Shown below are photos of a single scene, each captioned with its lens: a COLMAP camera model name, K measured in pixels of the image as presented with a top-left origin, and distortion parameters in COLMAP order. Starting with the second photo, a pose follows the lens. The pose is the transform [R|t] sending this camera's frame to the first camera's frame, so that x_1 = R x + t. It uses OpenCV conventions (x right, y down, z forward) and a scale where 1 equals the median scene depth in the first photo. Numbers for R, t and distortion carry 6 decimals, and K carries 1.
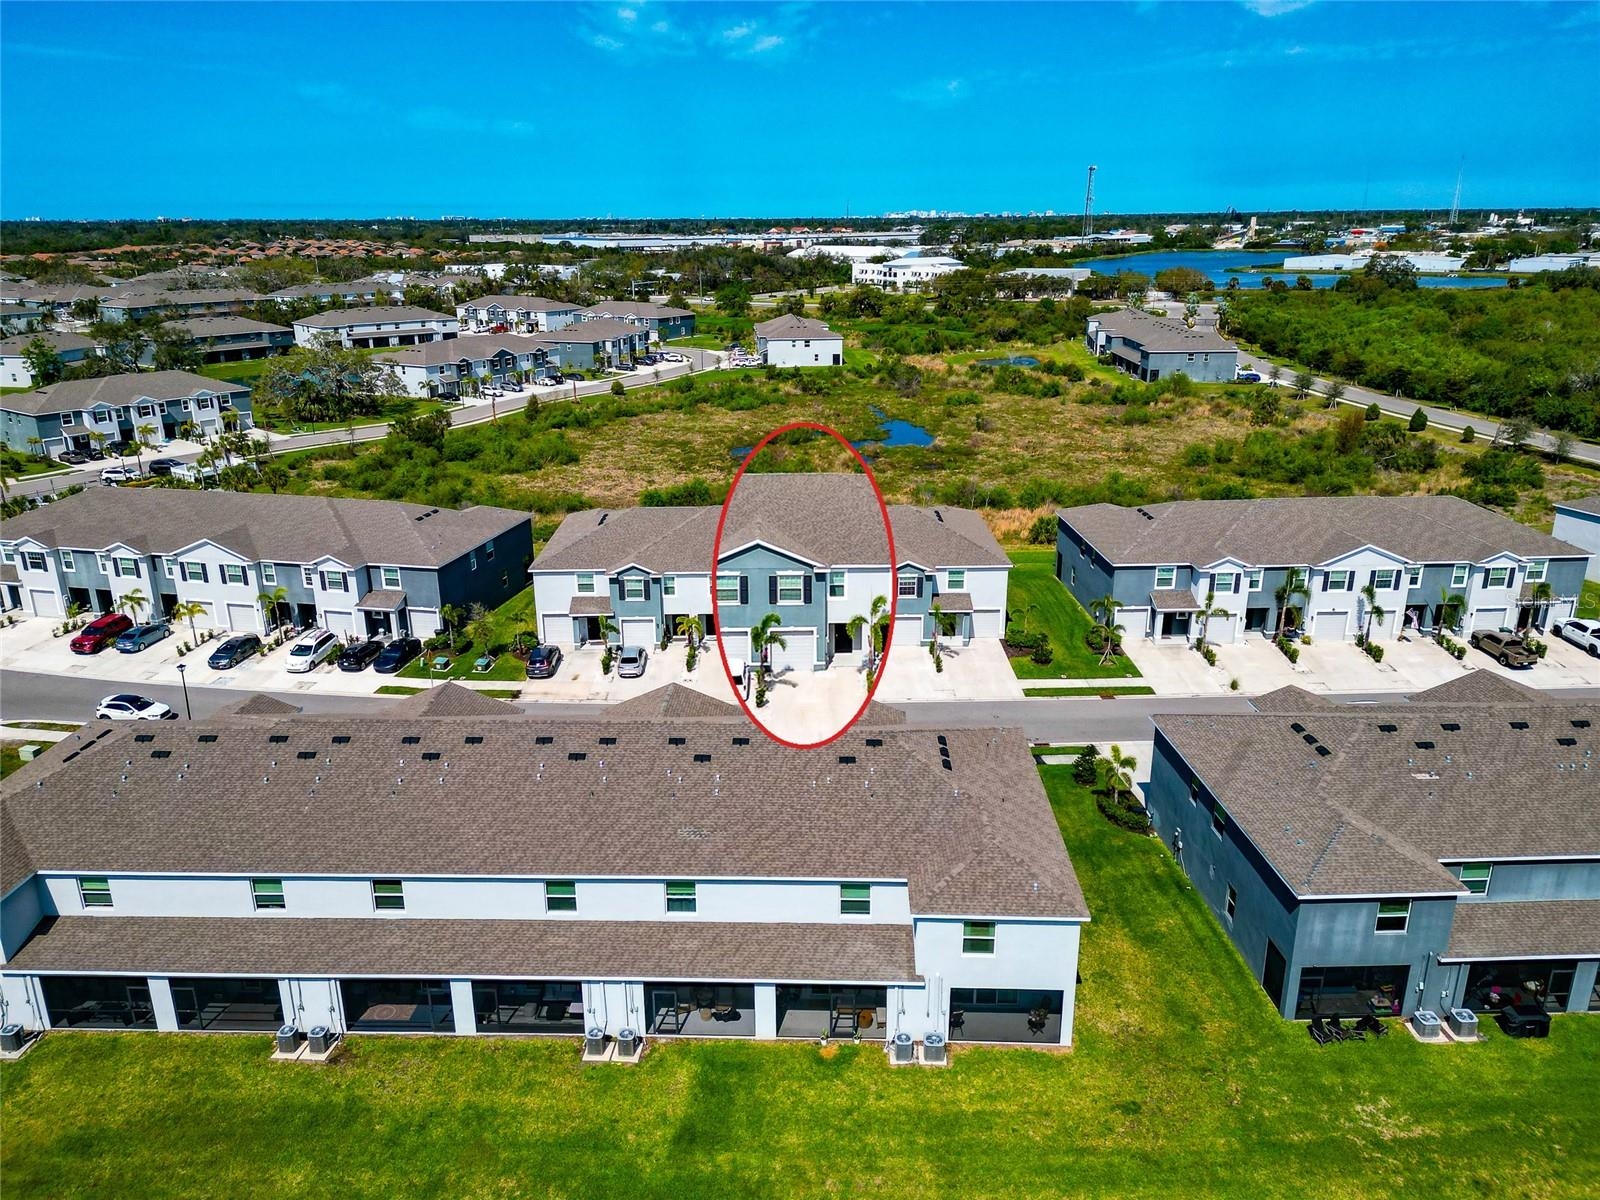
lens RADIAL K [[1129.7, 0, 788.6], [0, 1129.7, 601.1], [0, 0, 1]] dist [0.045312, -0.013111]
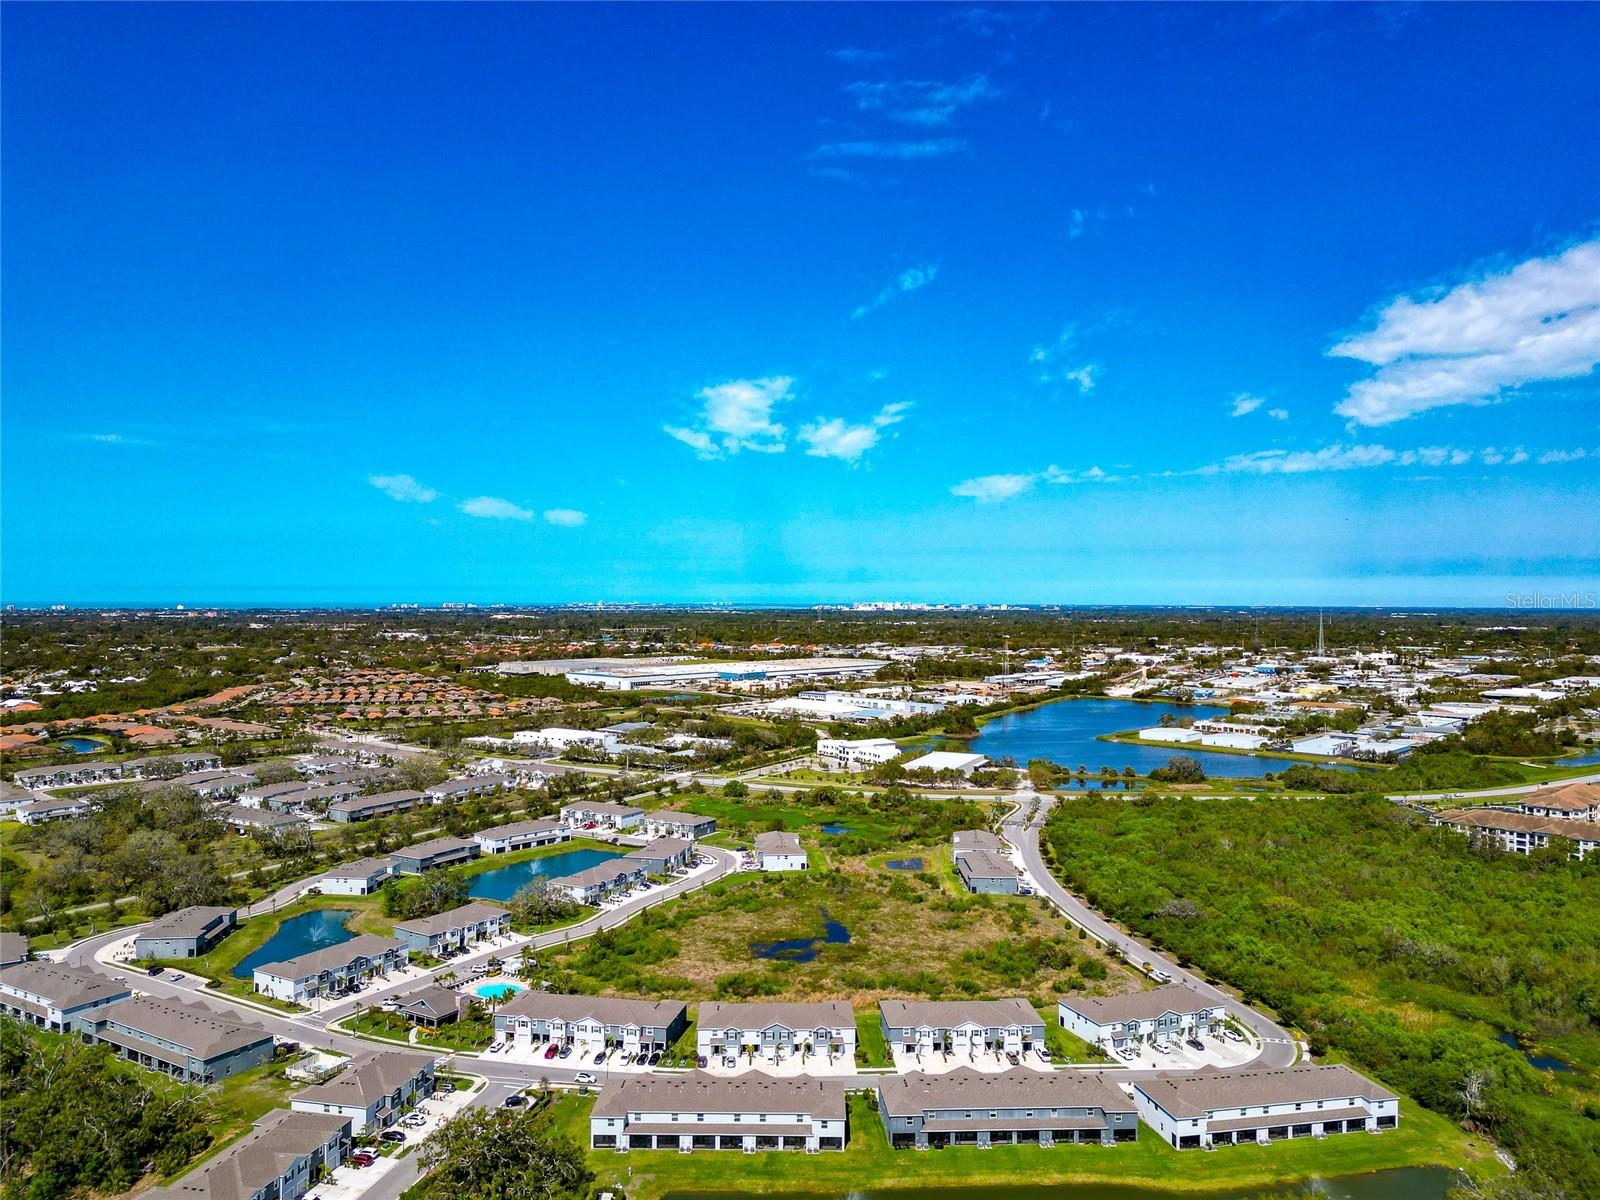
lens RADIAL K [[1129.7, 0, 798.3], [0, 1129.7, 603.0], [0, 0, 1]] dist [0.045312, -0.013111]
pose [[0.999462, 0.014294, 0.029524, -0.062144], [-0.004283, 0.949224, -0.314572, -0.147722], [-0.032521, 0.314277, 0.948774, -2.181446]]
